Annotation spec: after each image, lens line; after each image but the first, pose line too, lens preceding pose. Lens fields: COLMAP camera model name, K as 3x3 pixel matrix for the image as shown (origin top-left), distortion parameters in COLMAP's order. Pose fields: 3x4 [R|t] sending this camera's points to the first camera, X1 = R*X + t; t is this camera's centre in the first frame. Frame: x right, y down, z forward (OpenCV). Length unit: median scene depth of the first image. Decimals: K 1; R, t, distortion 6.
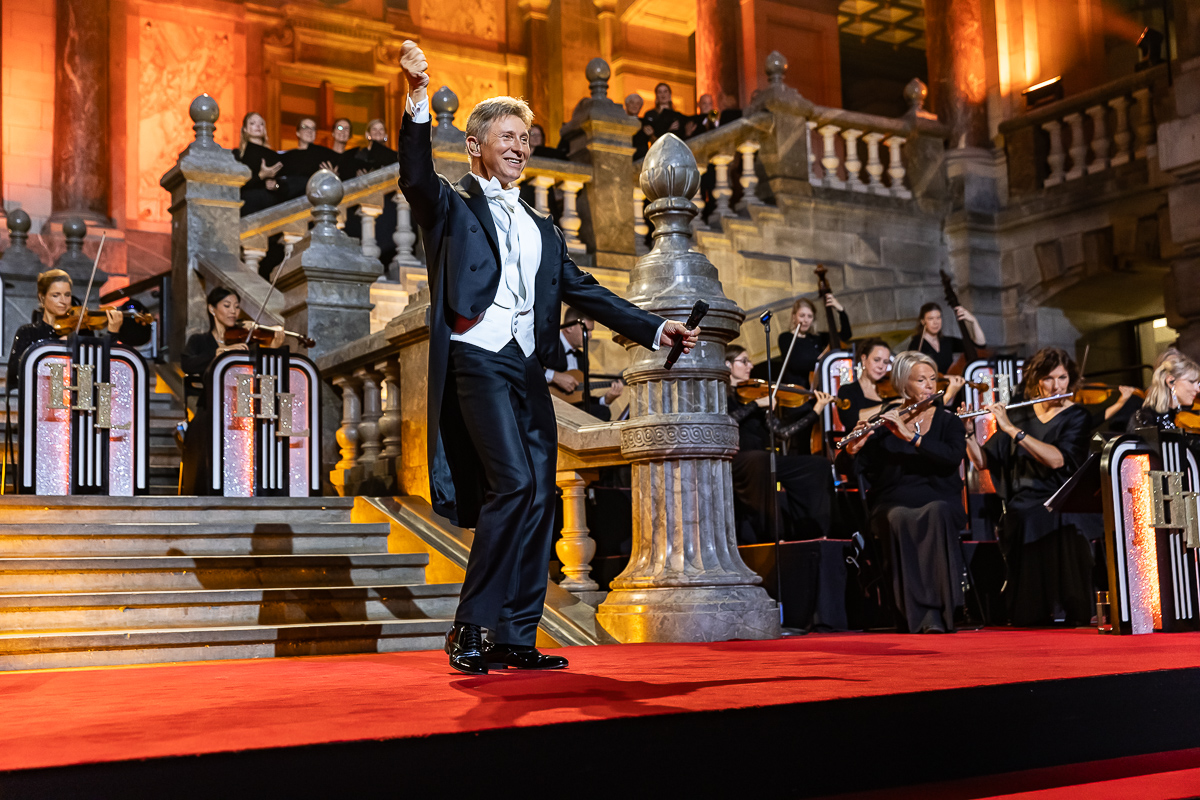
lens RADIAL K [[1525.0, 0, 606.3], [0, 1525.0, 412.4], [0, 0, 1]] dist [0.017556, -0.008495]
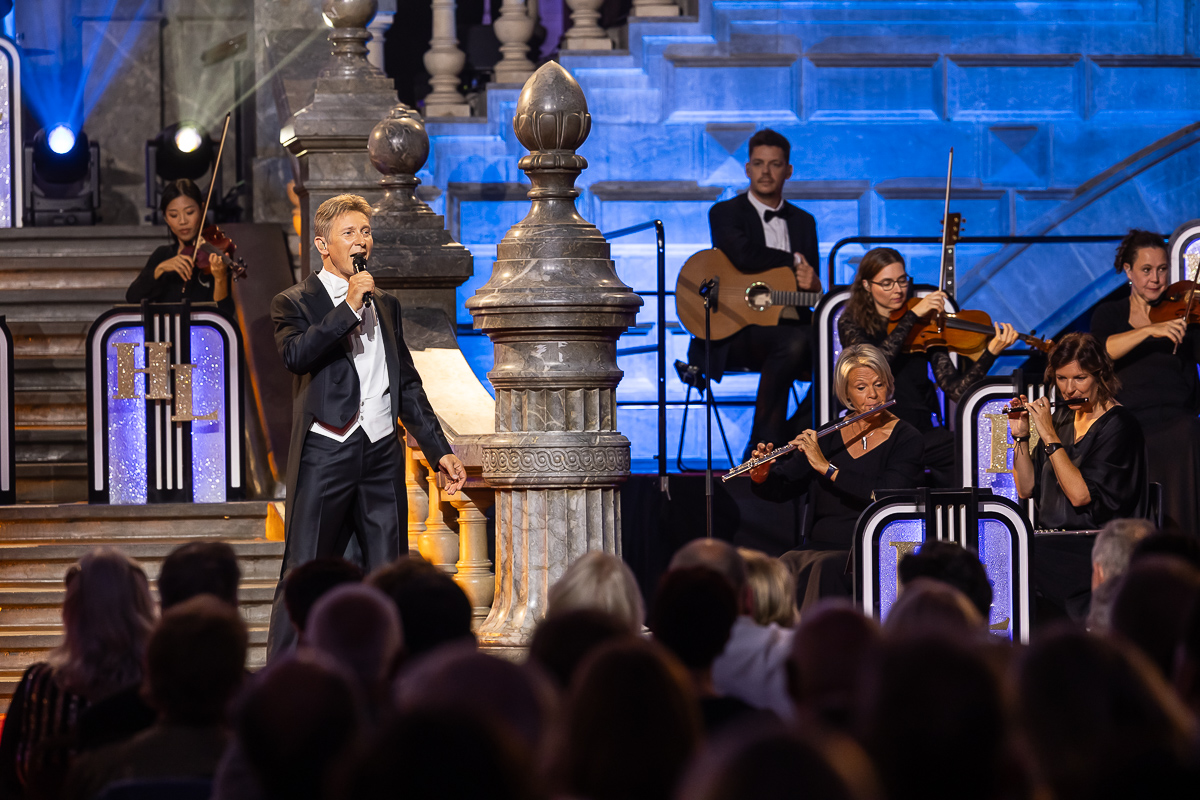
lens RADIAL K [[5933.3, 0, 480.5], [0, 5933.3, 400.2], [0, 0, 1]] dist [-0.122712, 0.246796]
pose [[0.903944, 0.015882, -0.427356, 0.816699], [0.034873, 0.993245, 0.110676, -0.218095], [0.426227, -0.114948, 0.897284, -1.092973]]
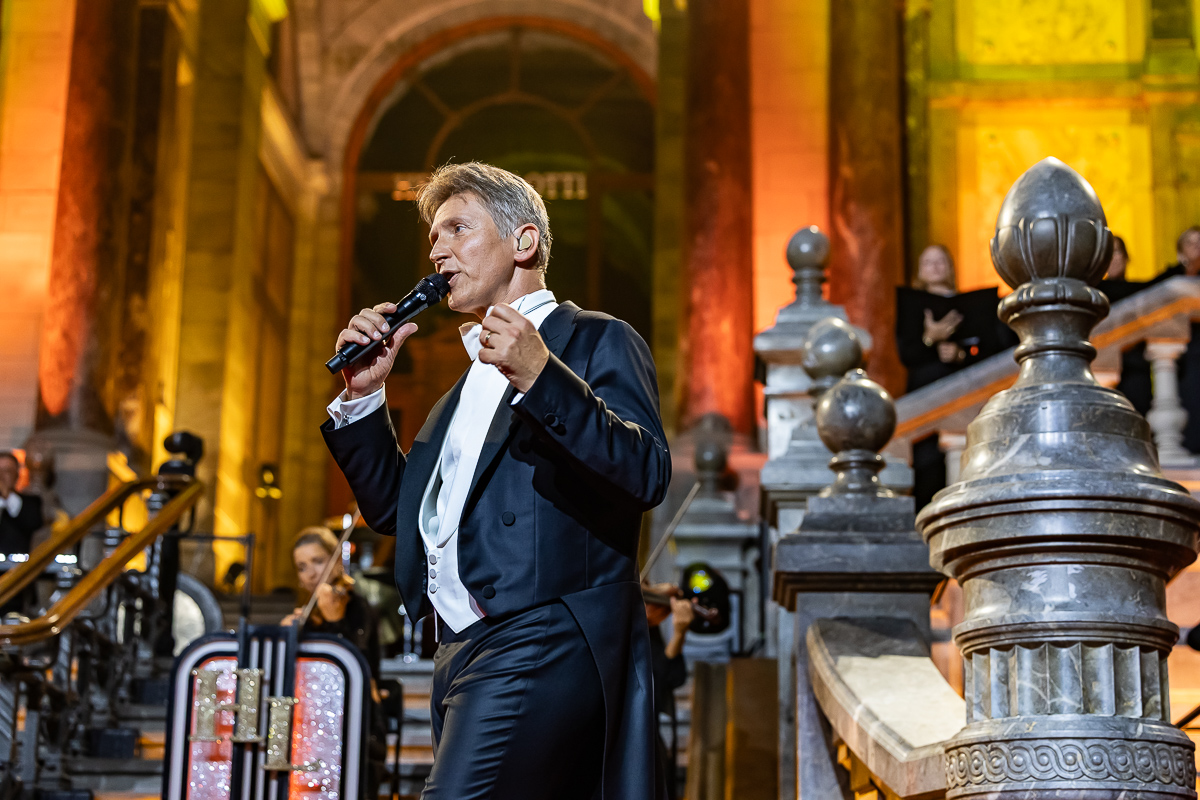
lens RADIAL K [[2362.5, 0, 600.0], [0, 2362.5, 400.0], [0, 0, 1]] dist [0.048646, -0.037112]
pose [[0.809044, -0.109609, -0.577437, 0.228956], [0.026250, 0.988215, -0.150803, 0.006471], [0.587162, 0.106848, 0.802387, 0.184964]]
